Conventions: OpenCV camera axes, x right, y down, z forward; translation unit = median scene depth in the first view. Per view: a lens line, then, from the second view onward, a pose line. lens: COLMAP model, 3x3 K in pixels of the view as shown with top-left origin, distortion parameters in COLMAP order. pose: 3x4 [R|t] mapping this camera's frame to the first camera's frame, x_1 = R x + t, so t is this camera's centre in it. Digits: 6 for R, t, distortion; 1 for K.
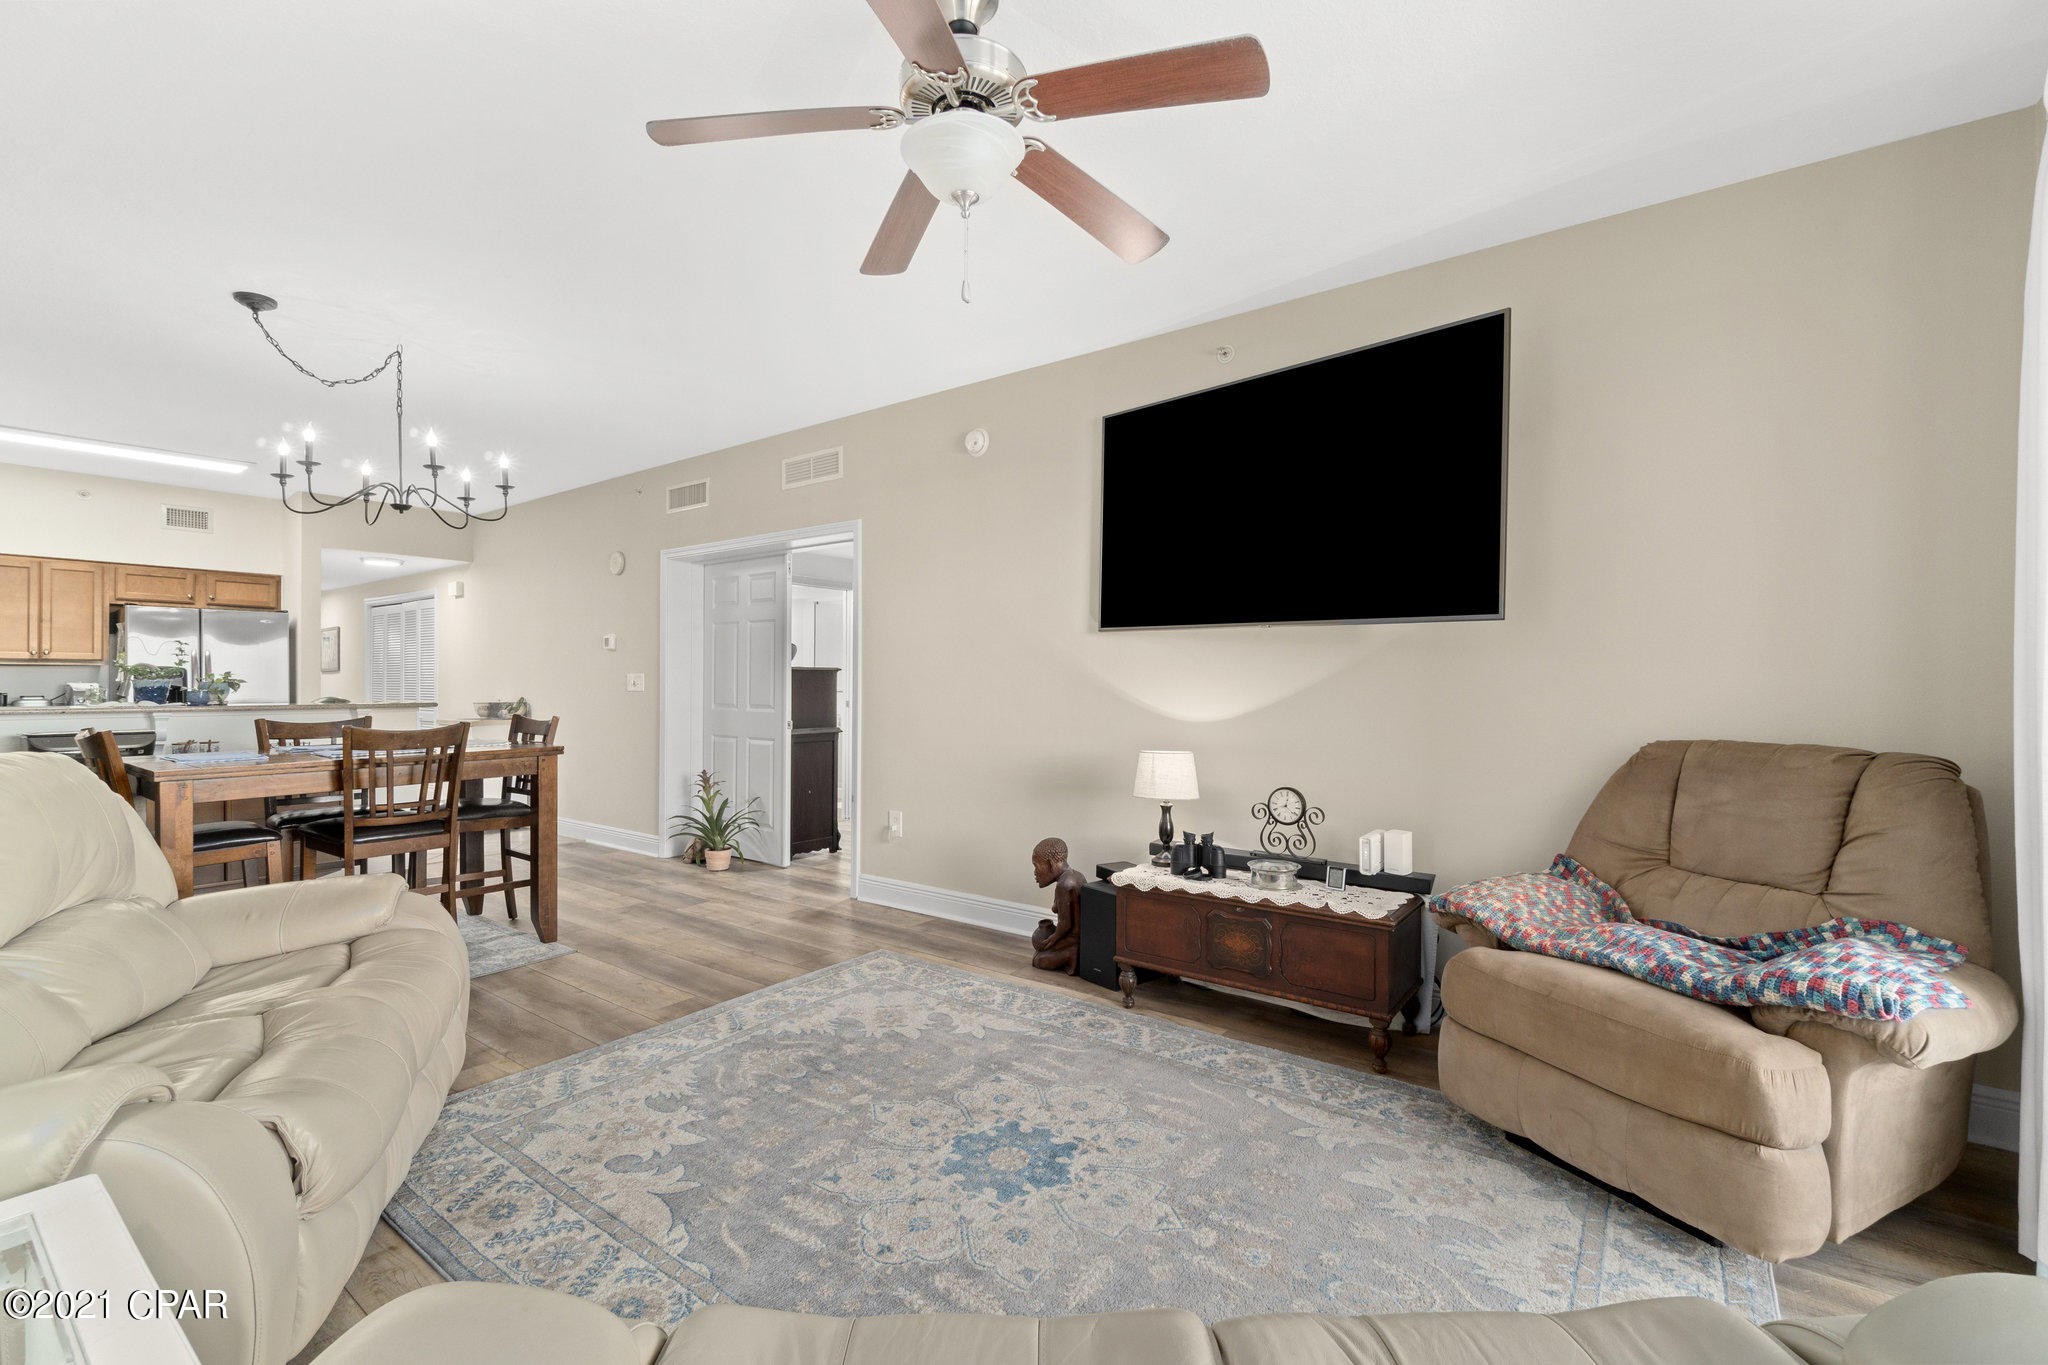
lens RADIAL K [[879.3, 0, 1021.5], [0, 879.3, 678.7], [0, 0, 1]] dist [-0.004724, 0.001881]
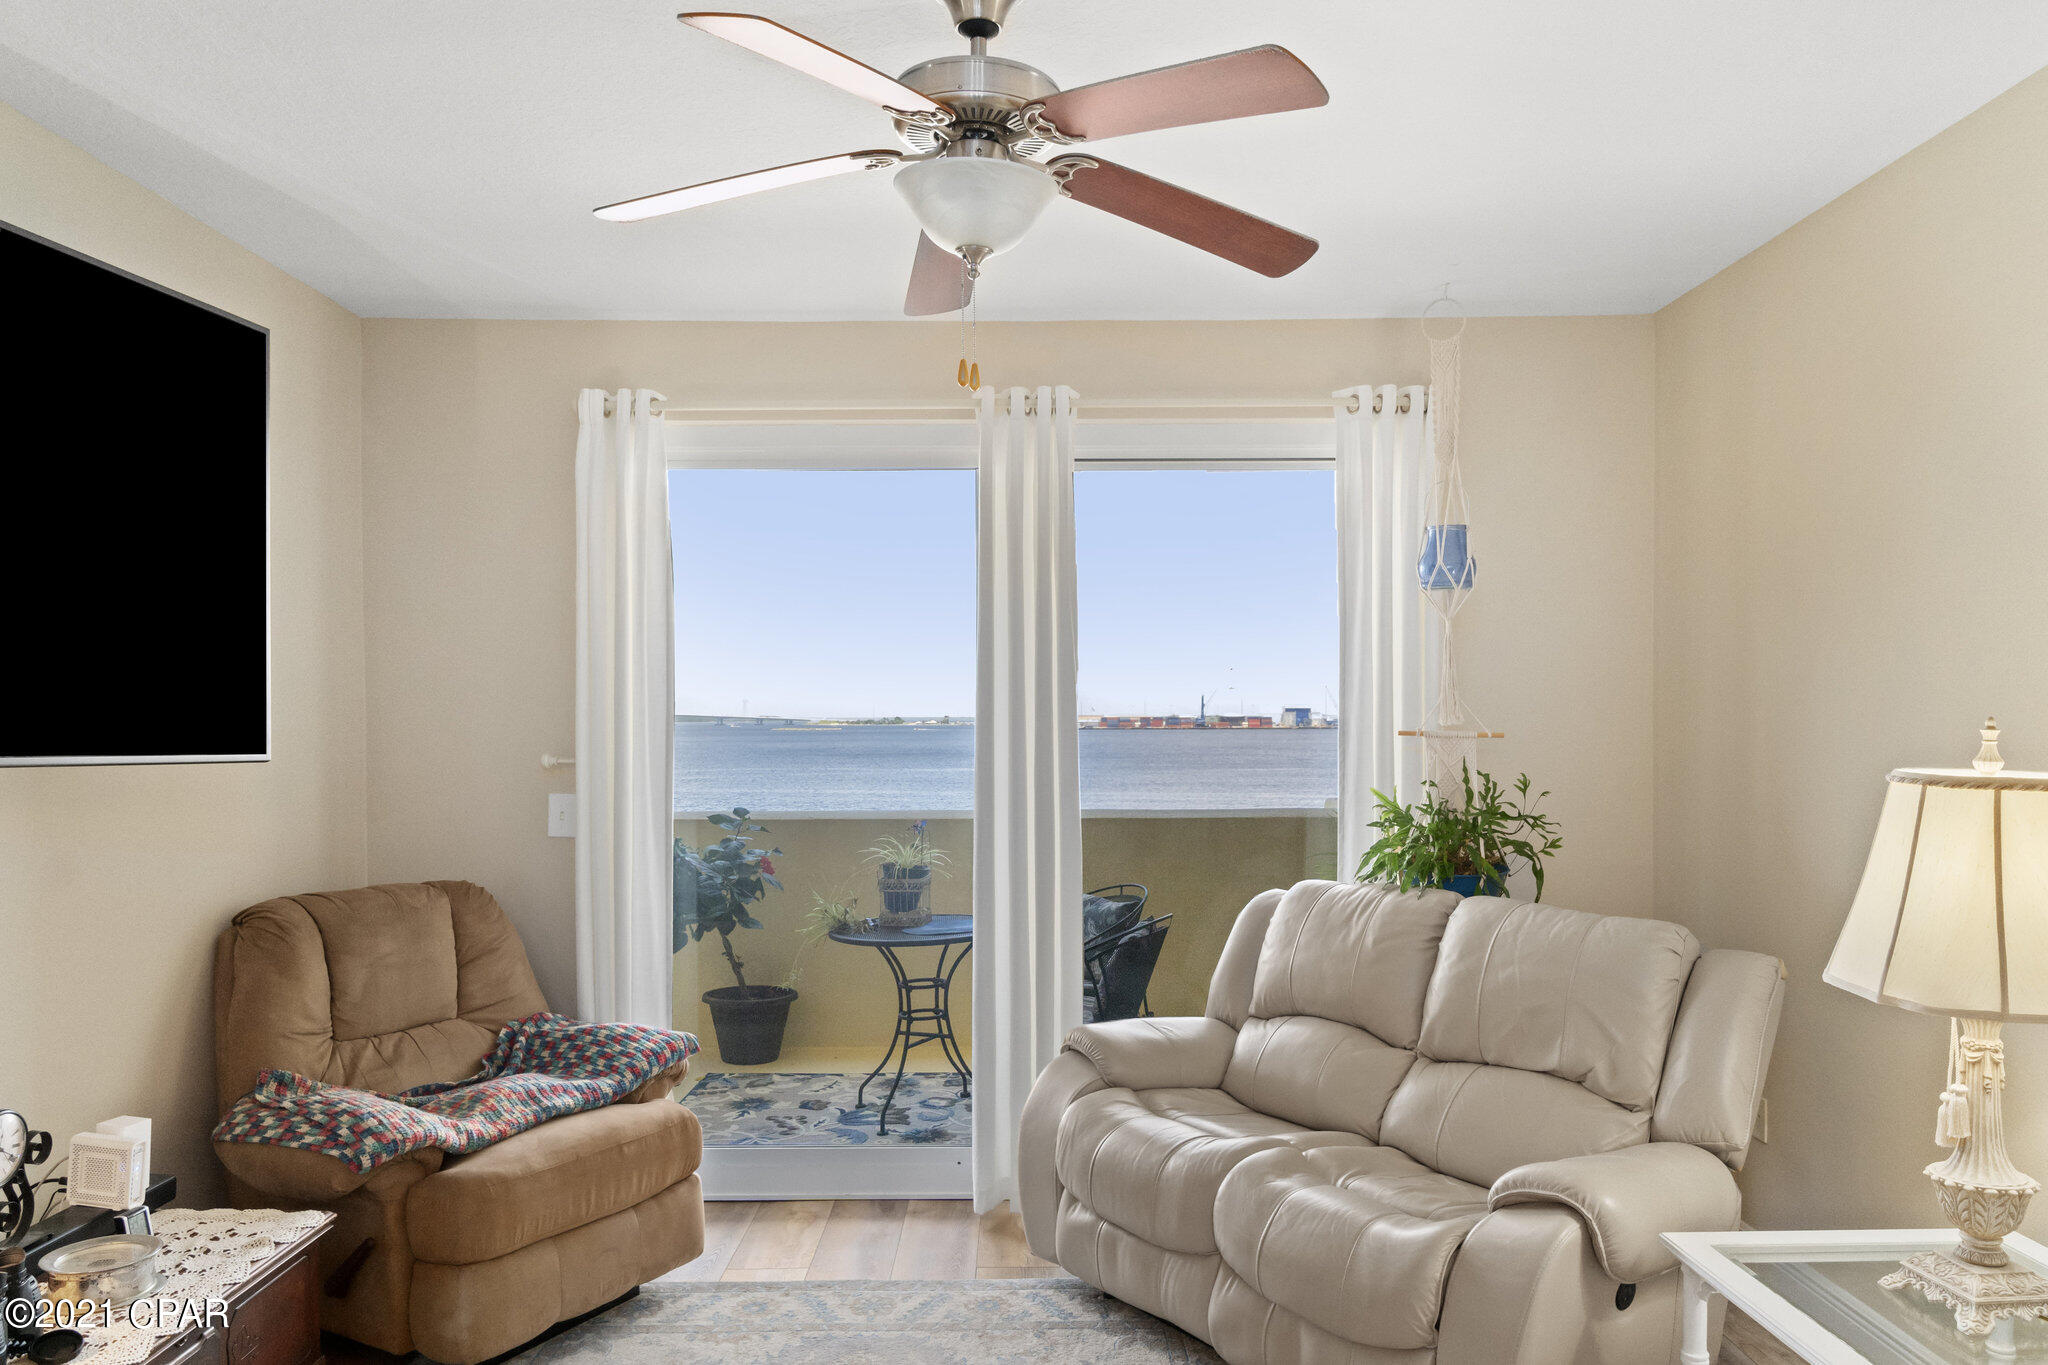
lens RADIAL K [[1437.9, 0, 1033.4], [0, 1437.9, 737.8], [0, 0, 1]] dist [-0.005820, 0.002409]
pose [[-0.604913, -0.013313, 0.796180, -0.696446], [-0.003711, 0.999897, 0.013899, -0.096254], [-0.796283, 0.005453, -0.604900, 1.100393]]
